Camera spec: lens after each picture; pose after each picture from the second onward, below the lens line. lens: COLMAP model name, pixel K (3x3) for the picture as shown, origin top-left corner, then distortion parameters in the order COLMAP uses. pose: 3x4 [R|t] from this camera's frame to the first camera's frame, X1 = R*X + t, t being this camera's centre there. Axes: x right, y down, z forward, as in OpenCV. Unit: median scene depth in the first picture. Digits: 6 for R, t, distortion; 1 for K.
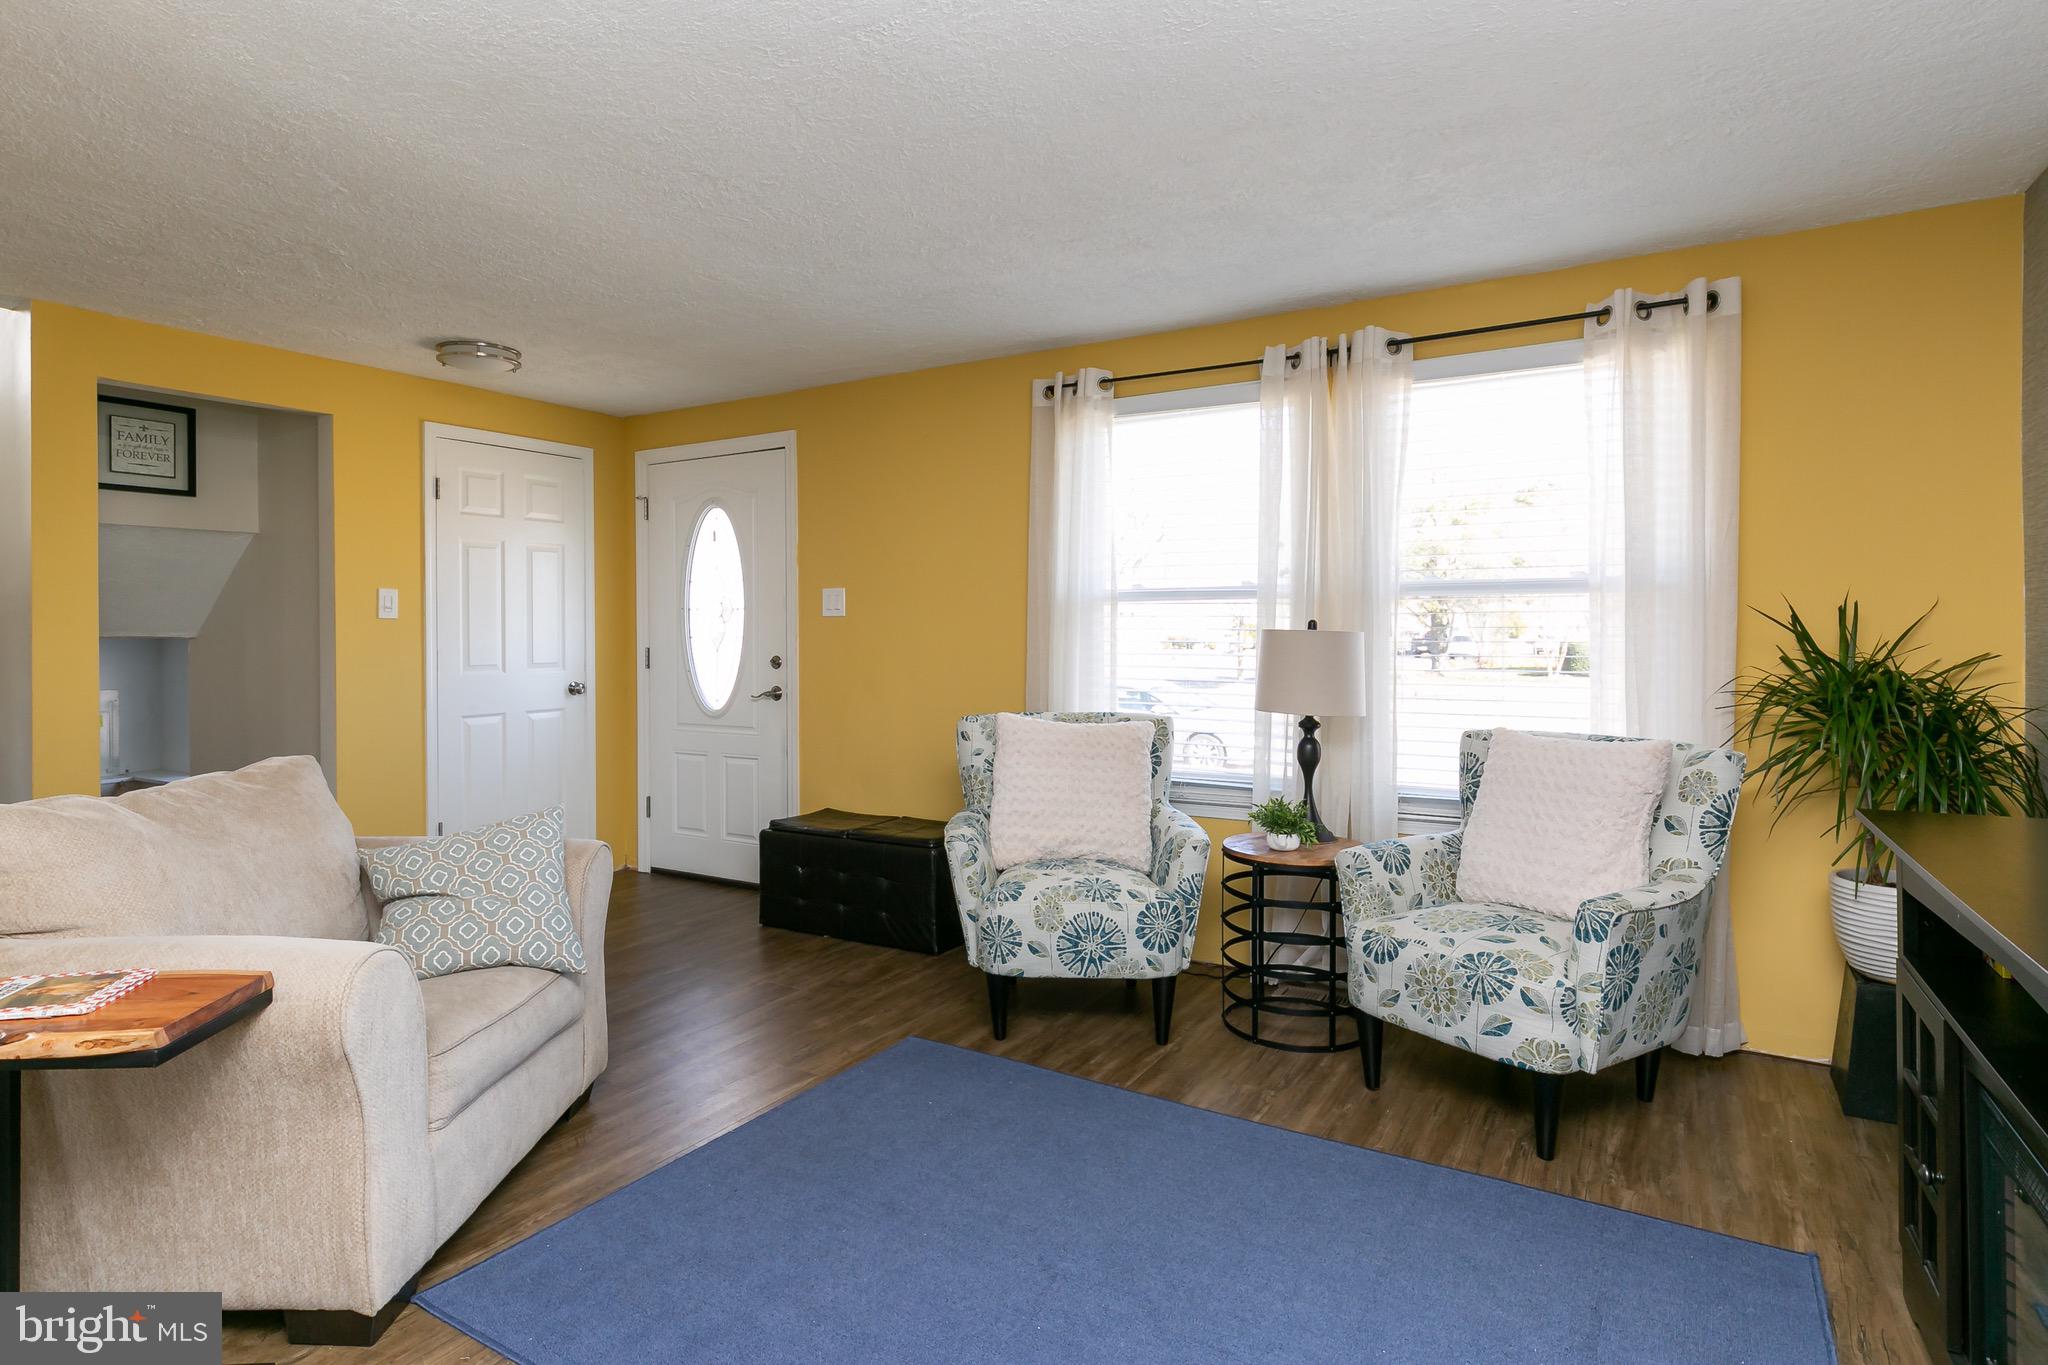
lens RADIAL K [[1082.9, 0, 1022.1], [0, 1082.9, 634.4], [0, 0, 1]] dist [-0.038599, -0.000552]
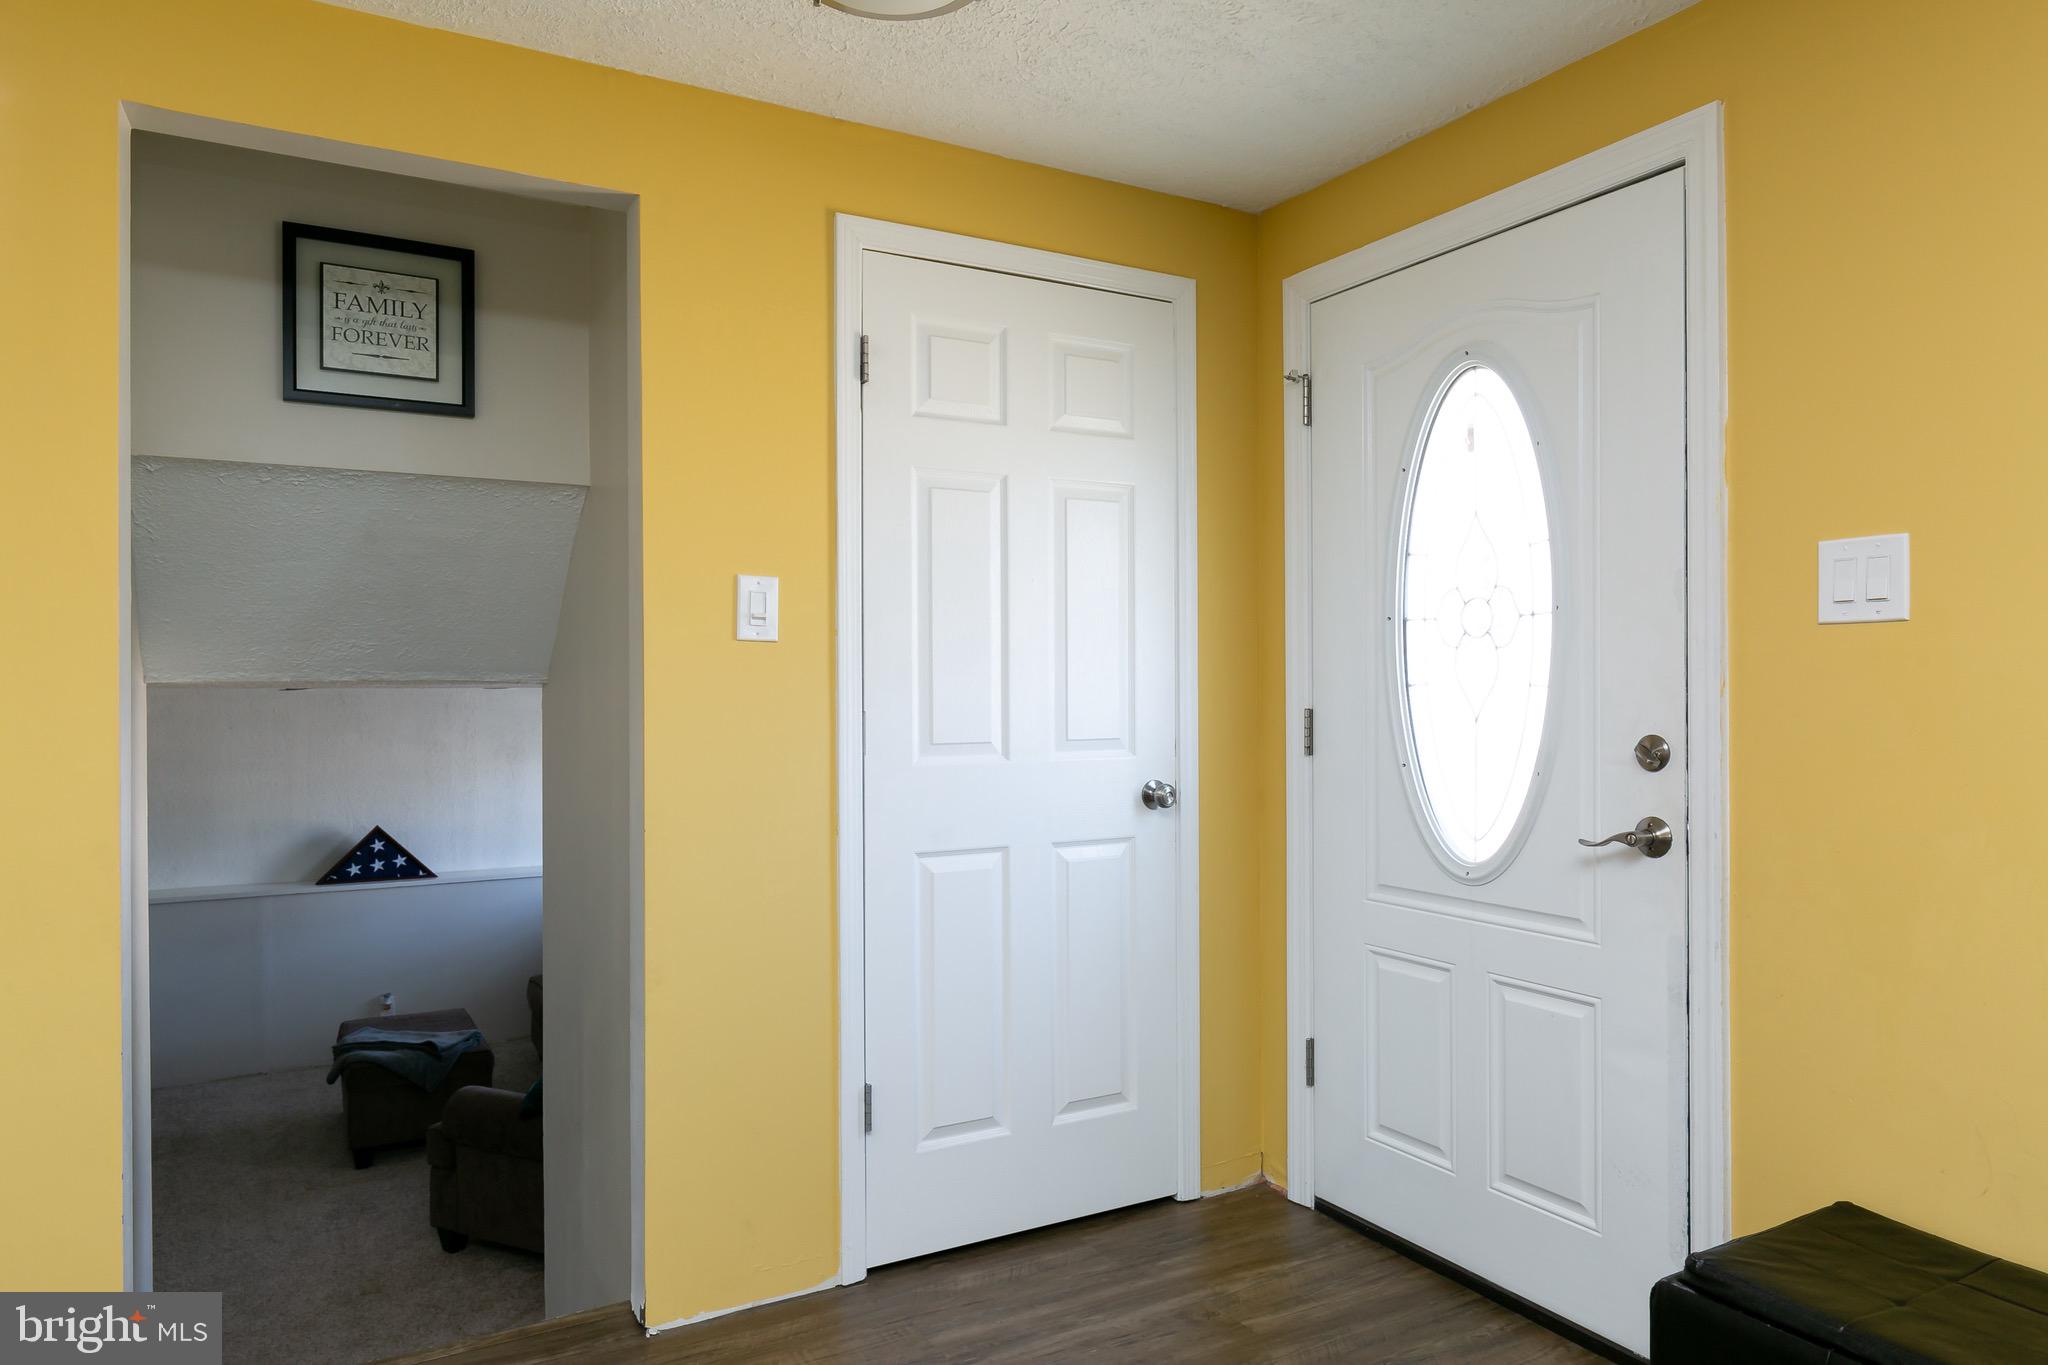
lens RADIAL K [[1331.7, 0, 1024.0], [0, 1331.7, 682.5], [0, 0, 1]] dist [0.041713, 0.000098]
pose [[0.856278, 0.001182, -0.516515, -0.178807], [-0.003039, 0.999992, -0.002749, 0.003868], [0.516507, 0.003924, 0.856274, 0.510428]]
